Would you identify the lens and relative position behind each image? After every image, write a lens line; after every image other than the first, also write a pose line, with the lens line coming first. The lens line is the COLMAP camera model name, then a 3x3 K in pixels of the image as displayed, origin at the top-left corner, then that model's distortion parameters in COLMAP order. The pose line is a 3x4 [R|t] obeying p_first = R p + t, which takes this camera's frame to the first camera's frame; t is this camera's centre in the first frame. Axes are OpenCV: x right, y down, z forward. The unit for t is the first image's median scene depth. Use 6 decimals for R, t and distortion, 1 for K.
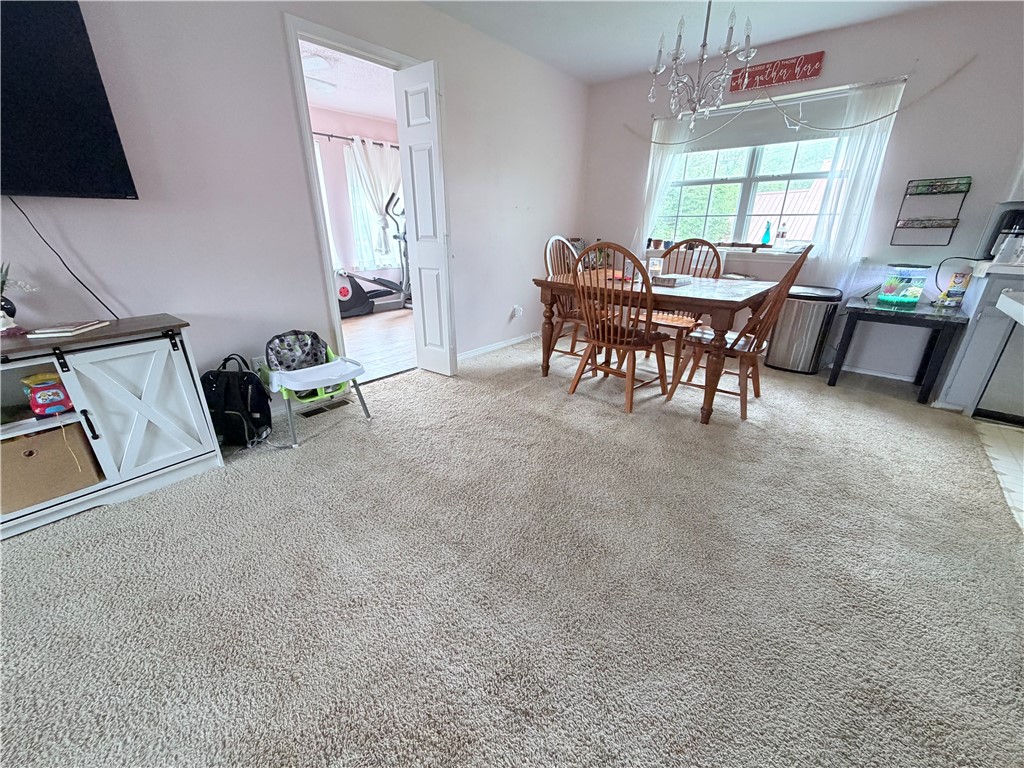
lens RADIAL K [[409.8, 0, 511.2], [0, 409.8, 388.3], [0, 0, 1]] dist [-0.002495, 0.001123]
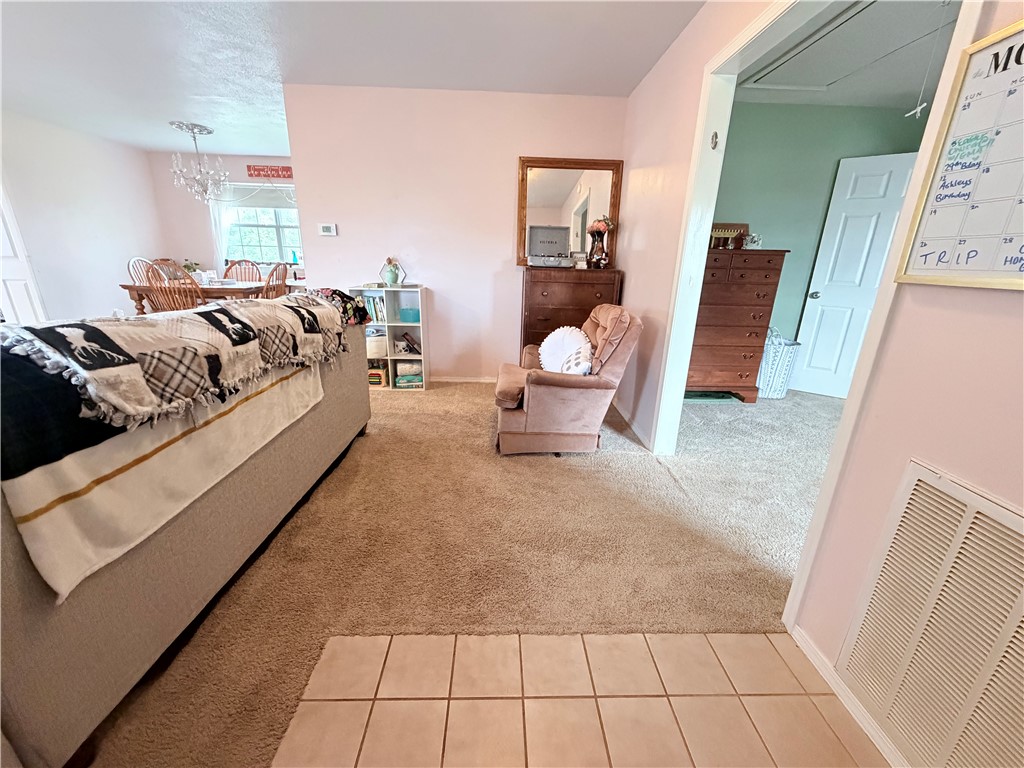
lens RADIAL K [[409.8, 0, 512.9], [0, 409.8, 385.2], [0, 0, 1]] dist [-0.002495, 0.001123]
pose [[0.740852, -0.189174, 0.644478, 0.082330], [0.225038, 0.973970, 0.027201, 0.372327], [-0.632848, 0.124881, 0.764139, -1.005063]]
